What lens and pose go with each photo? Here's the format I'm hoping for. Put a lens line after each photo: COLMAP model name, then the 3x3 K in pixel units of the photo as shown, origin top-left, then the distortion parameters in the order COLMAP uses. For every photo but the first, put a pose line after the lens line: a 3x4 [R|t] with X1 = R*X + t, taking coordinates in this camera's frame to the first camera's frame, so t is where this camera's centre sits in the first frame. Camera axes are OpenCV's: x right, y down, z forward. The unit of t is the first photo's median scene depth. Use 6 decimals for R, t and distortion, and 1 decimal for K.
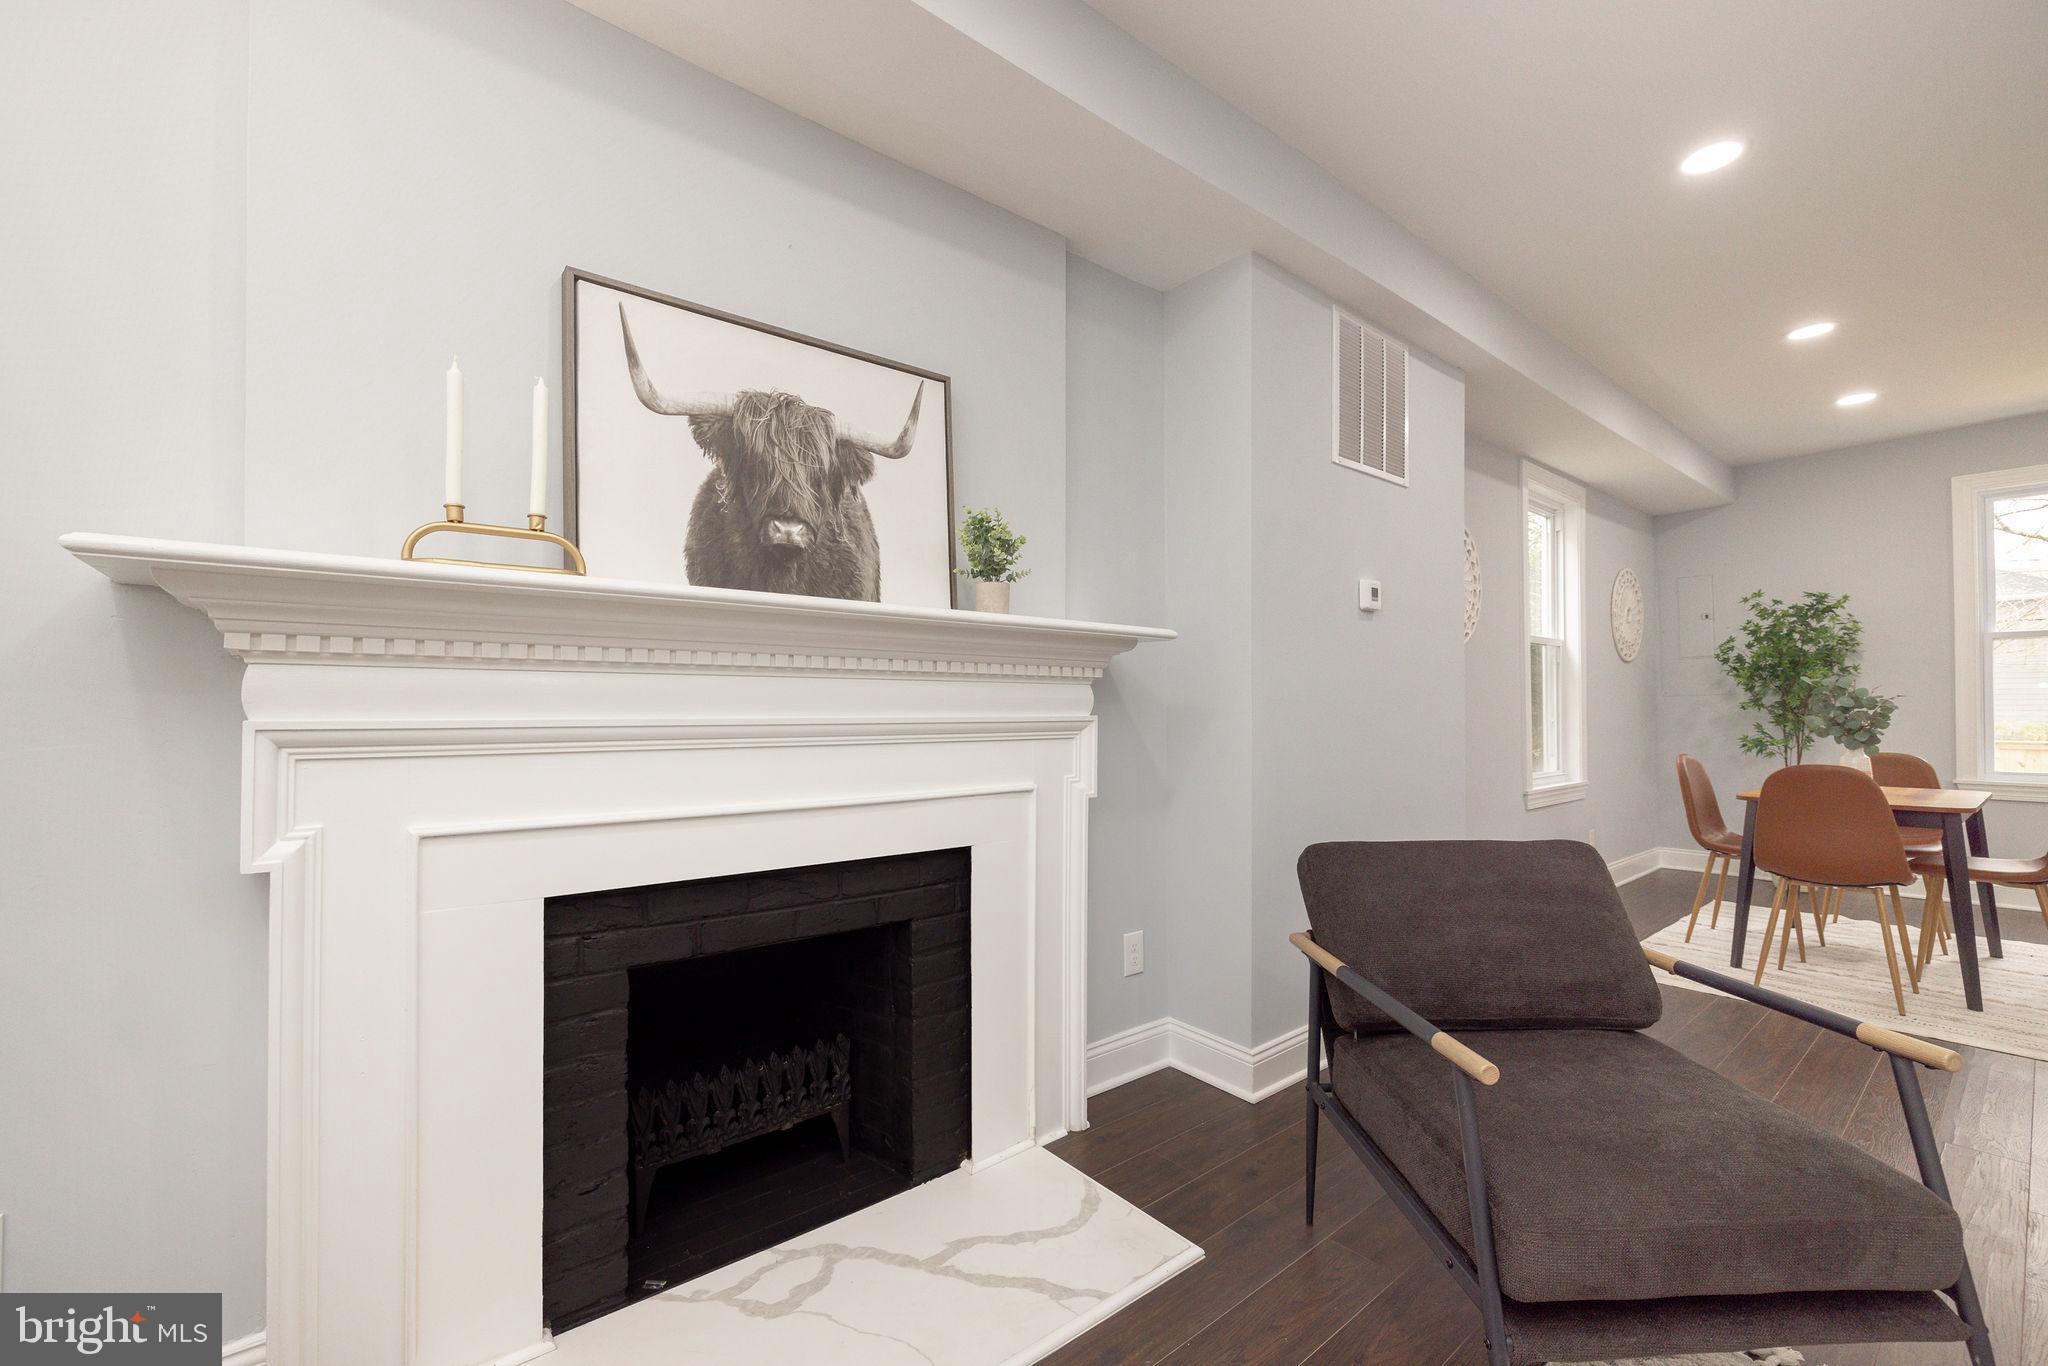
lens RADIAL K [[854.0, 0, 1051.1], [0, 854.0, 699.1], [0, 0, 1]] dist [-0.000787, -0.000024]
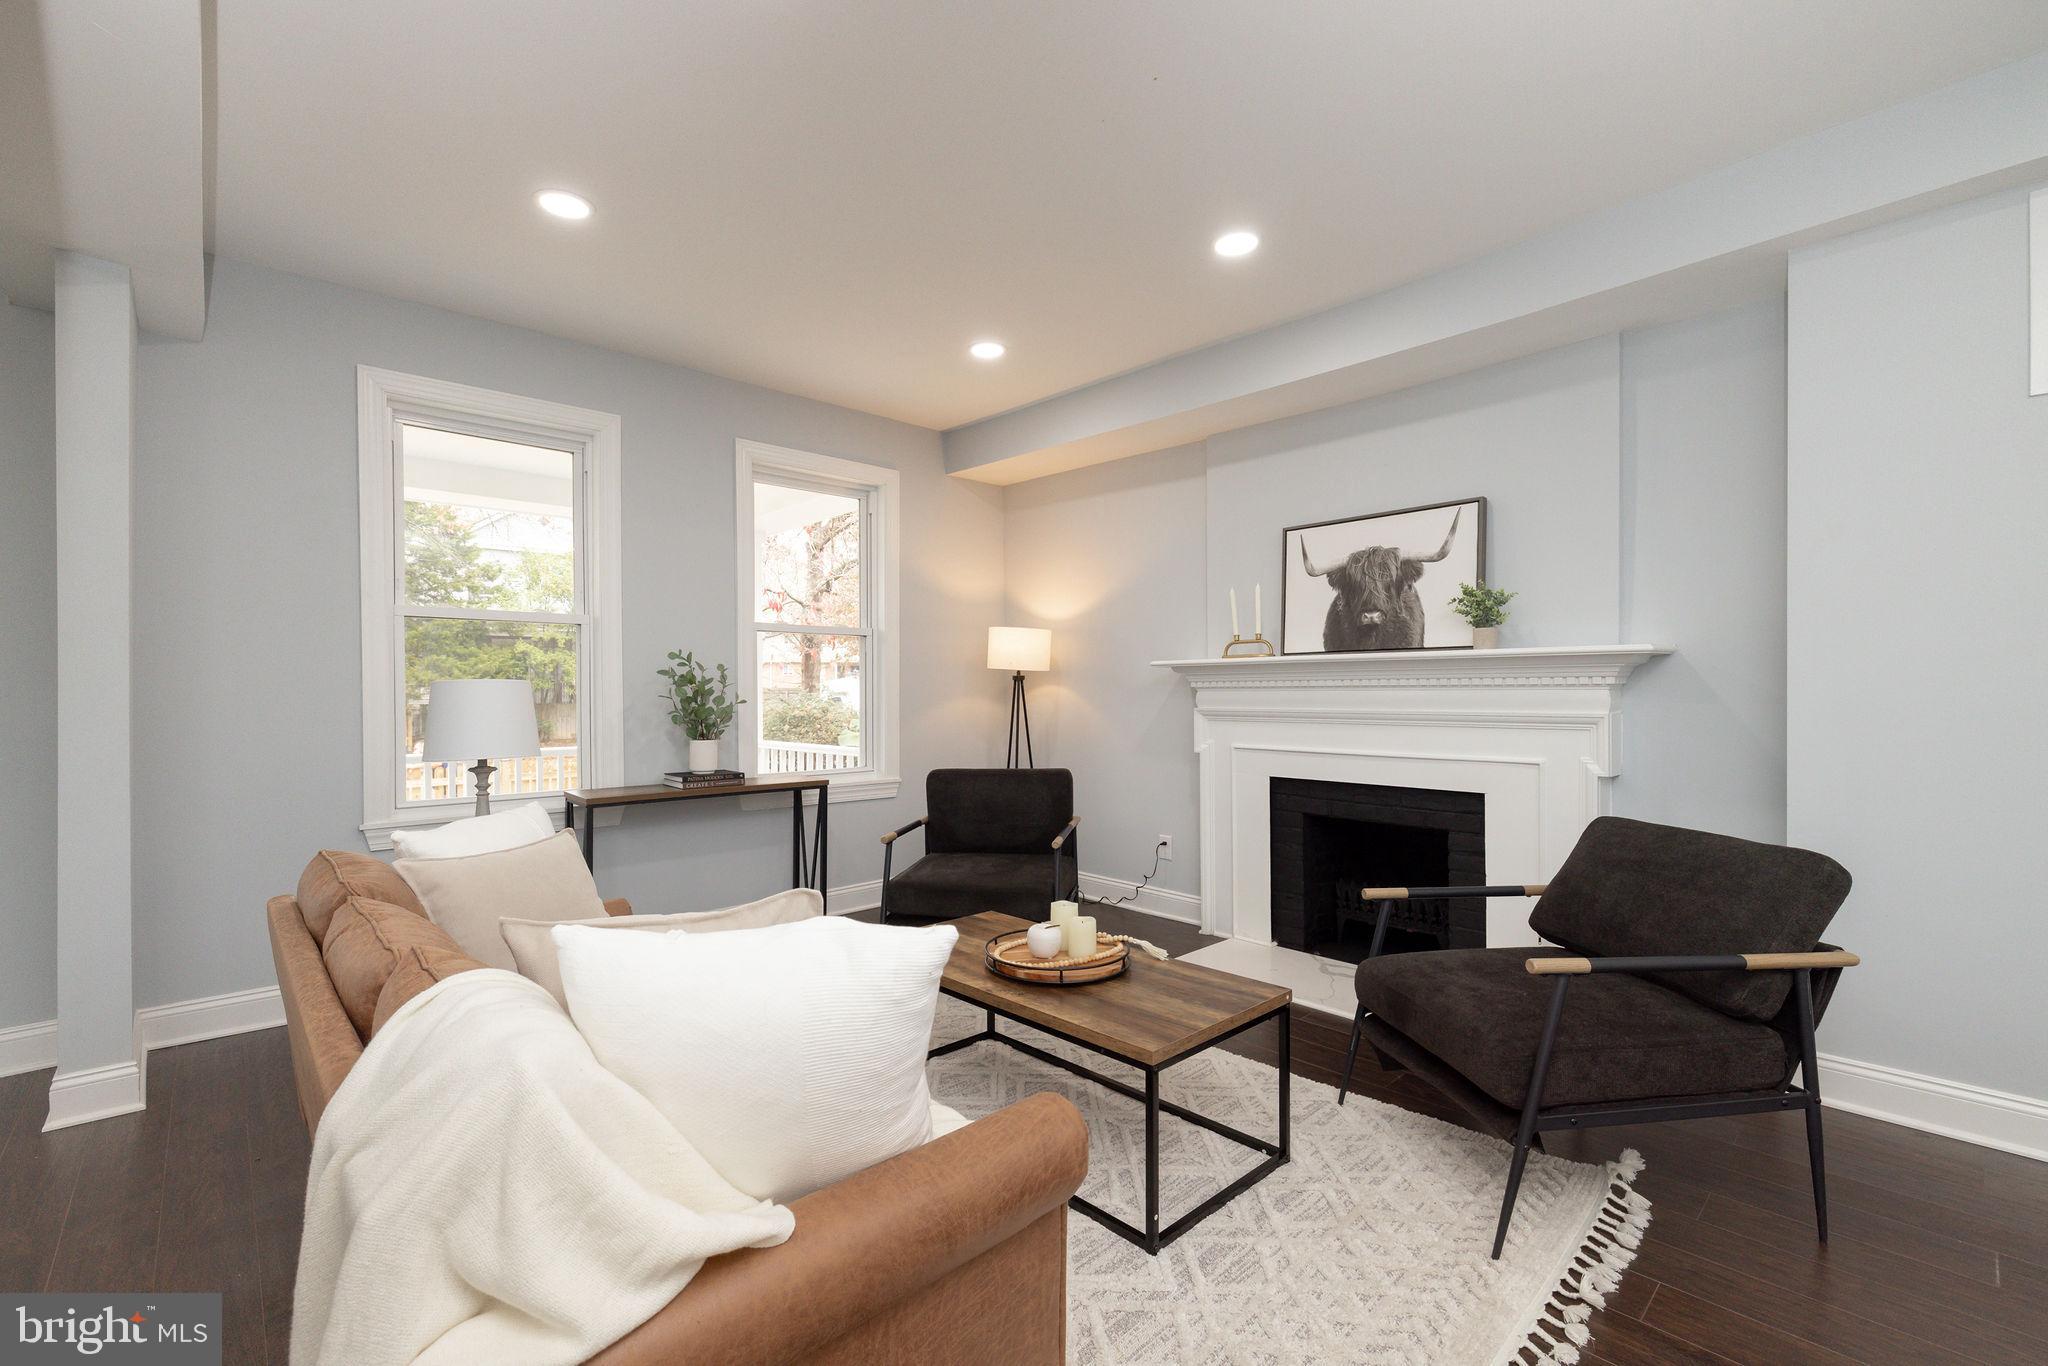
lens RADIAL K [[870.0, 0, 988.1], [0, 870.0, 699.0], [0, 0, 1]] dist [-0.002746, -0.000117]
pose [[0.045442, 0.007377, -0.998940, 1.622716], [0.015765, 0.999843, 0.008100, -0.033881], [0.998843, -0.016116, 0.045319, 0.009473]]
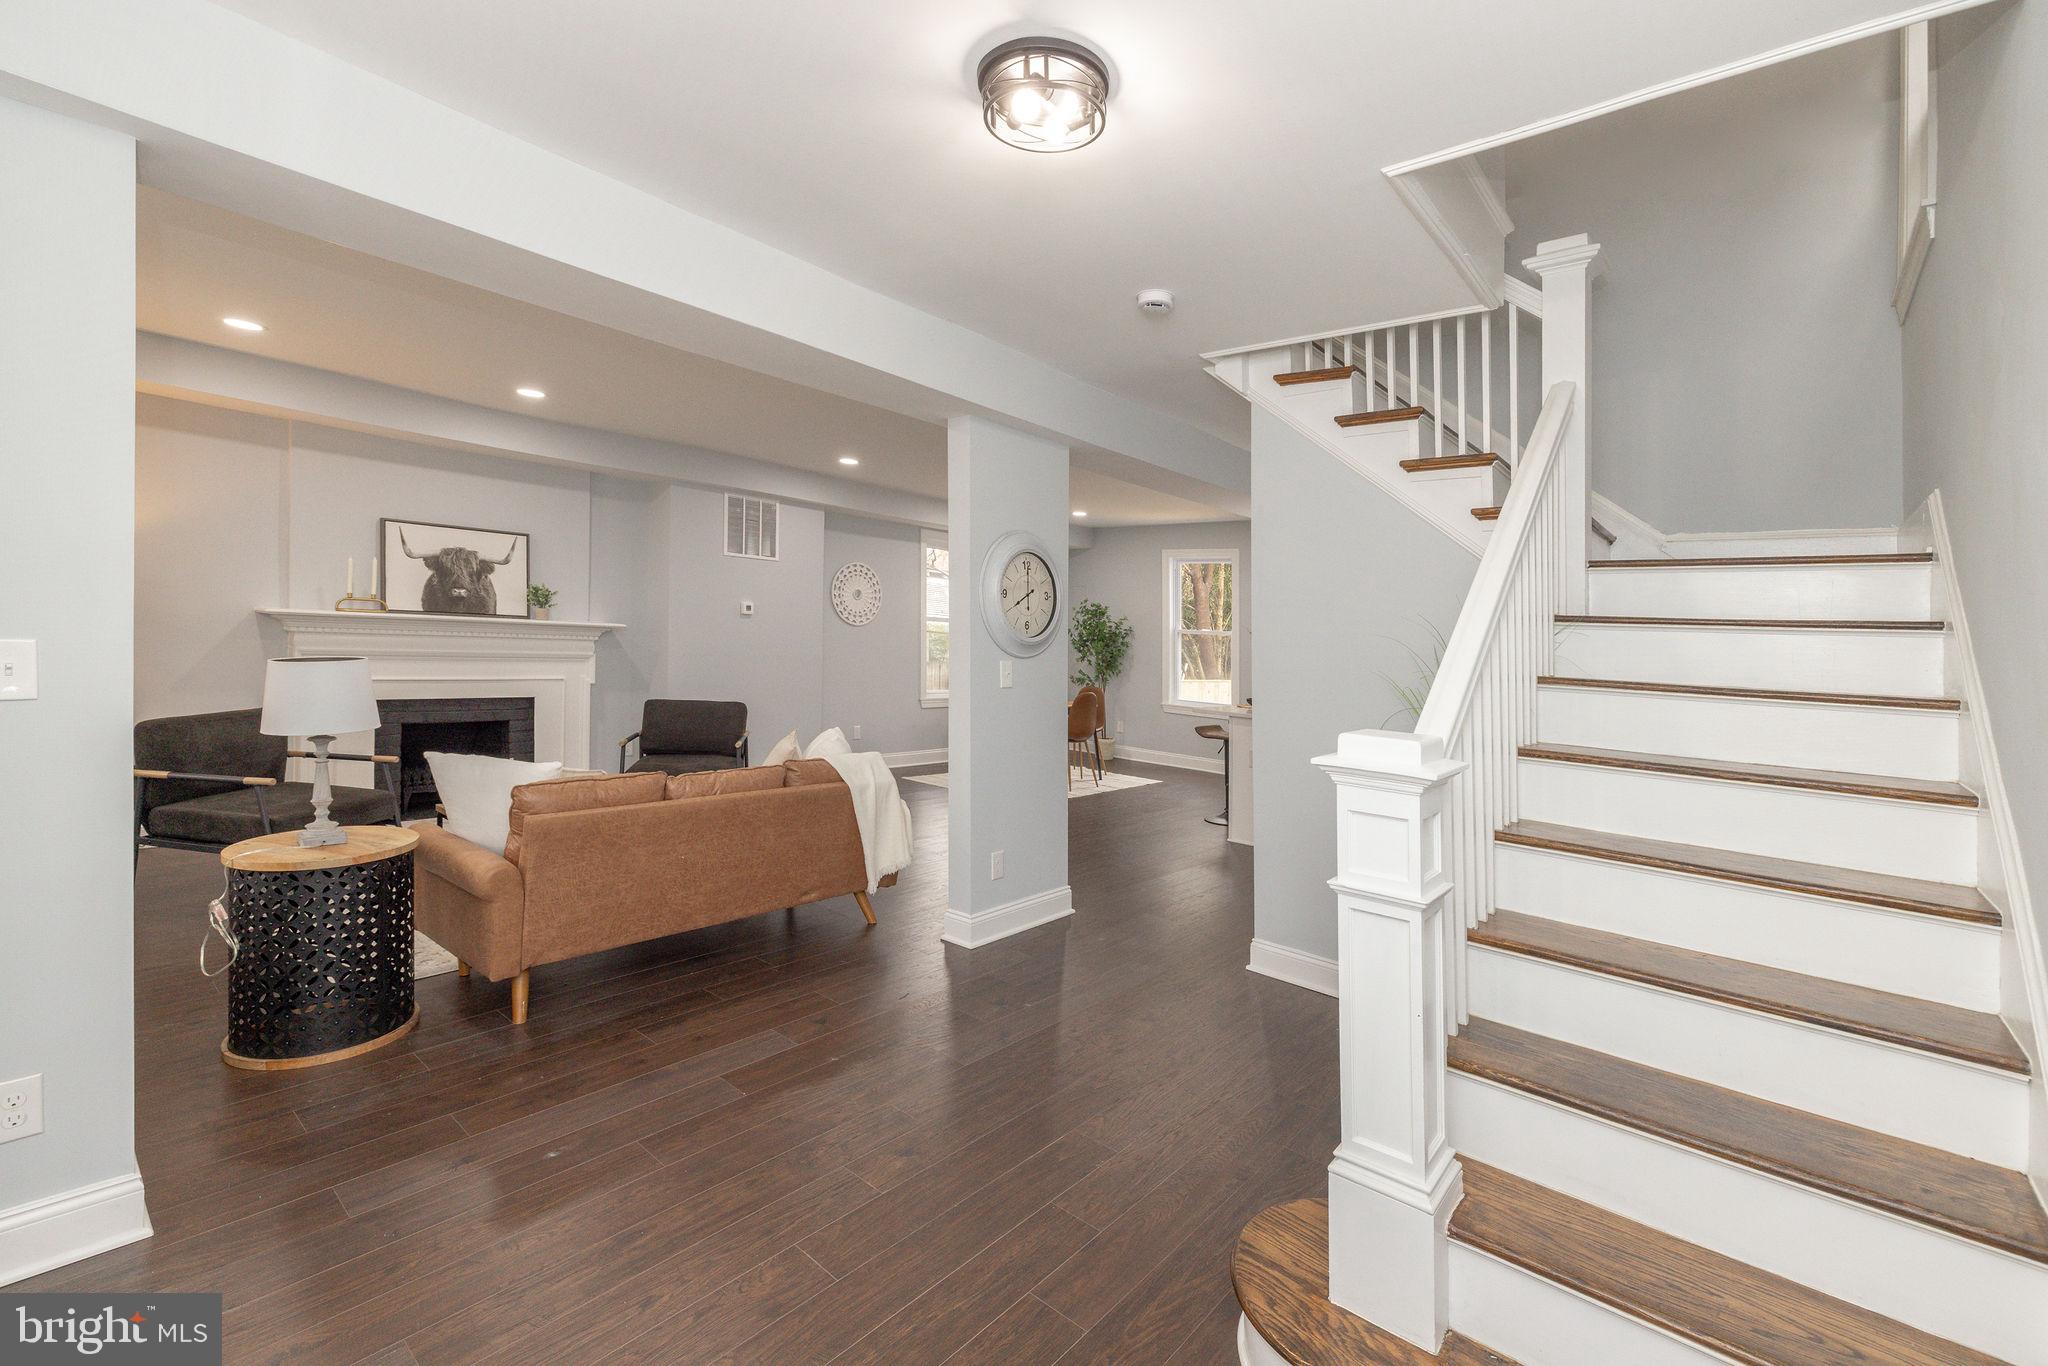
lens RADIAL K [[814.1, 0, 1024.0], [0, 814.1, 683.0], [0, 0, 1]] dist [0.001038, 0.000013]
pose [[0.982488, 0.042664, 0.181377, 1.158575], [-0.056082, 0.996004, 0.069505, -0.181347], [-0.177687, -0.078460, 0.980954, -2.247289]]
